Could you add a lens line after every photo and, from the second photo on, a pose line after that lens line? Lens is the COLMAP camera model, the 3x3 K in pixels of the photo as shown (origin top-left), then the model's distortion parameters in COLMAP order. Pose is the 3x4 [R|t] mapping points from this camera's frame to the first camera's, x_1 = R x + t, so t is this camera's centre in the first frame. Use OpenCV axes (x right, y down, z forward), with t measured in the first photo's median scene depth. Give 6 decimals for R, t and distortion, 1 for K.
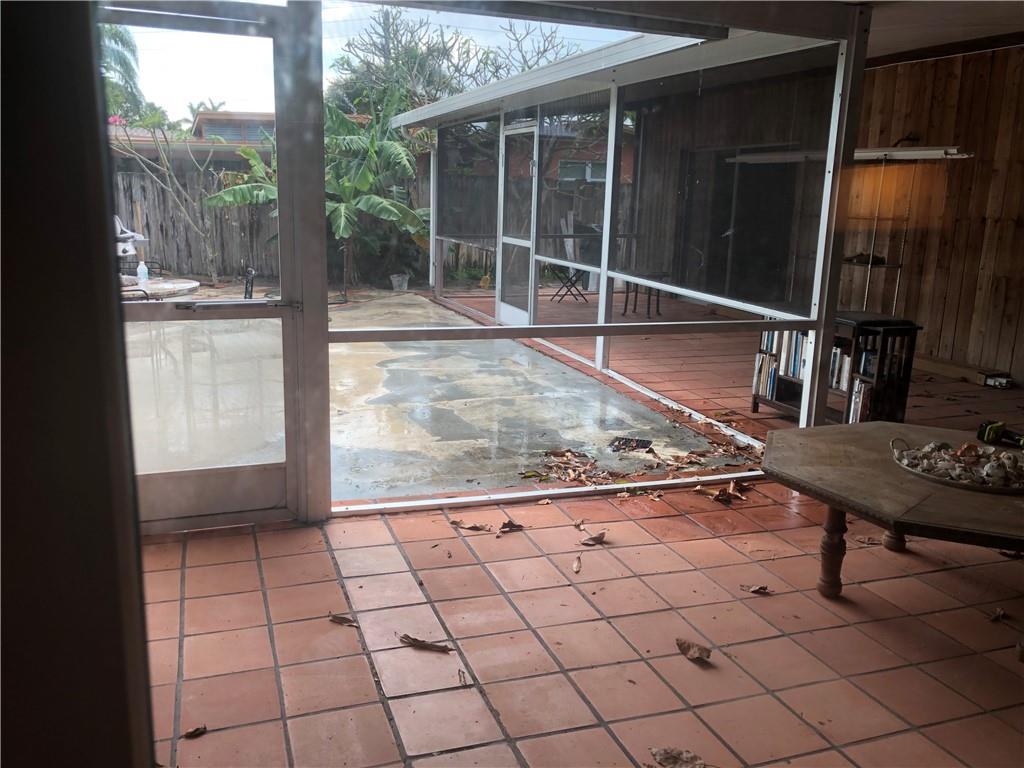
lens RADIAL K [[840.5, 0, 512.0], [0, 840.5, 384.0], [0, 0, 1]] dist [0.054447, -0.113656]
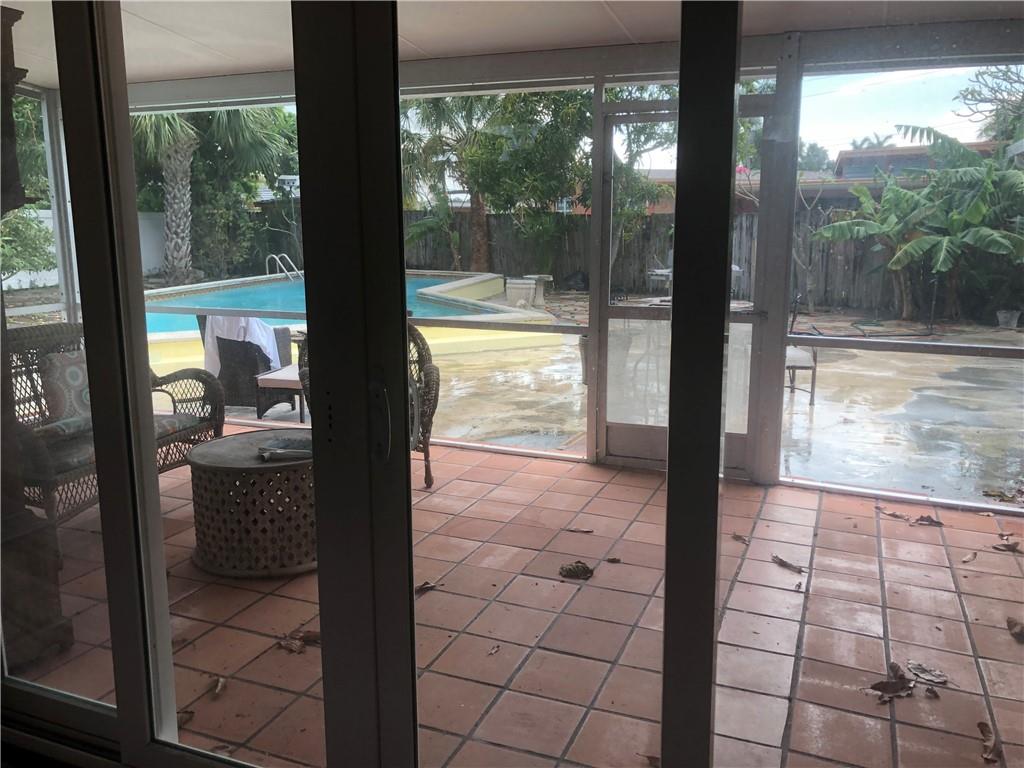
lens RADIAL K [[842.3, 0, 512.0], [0, 842.3, 384.0], [0, 0, 1]] dist [0.021884, 0.004468]
pose [[0.748837, 0.100289, -0.655122, 0.085958], [-0.126968, 0.991884, 0.006711, 0.014555], [0.650479, 0.078154, 0.755493, -0.065134]]
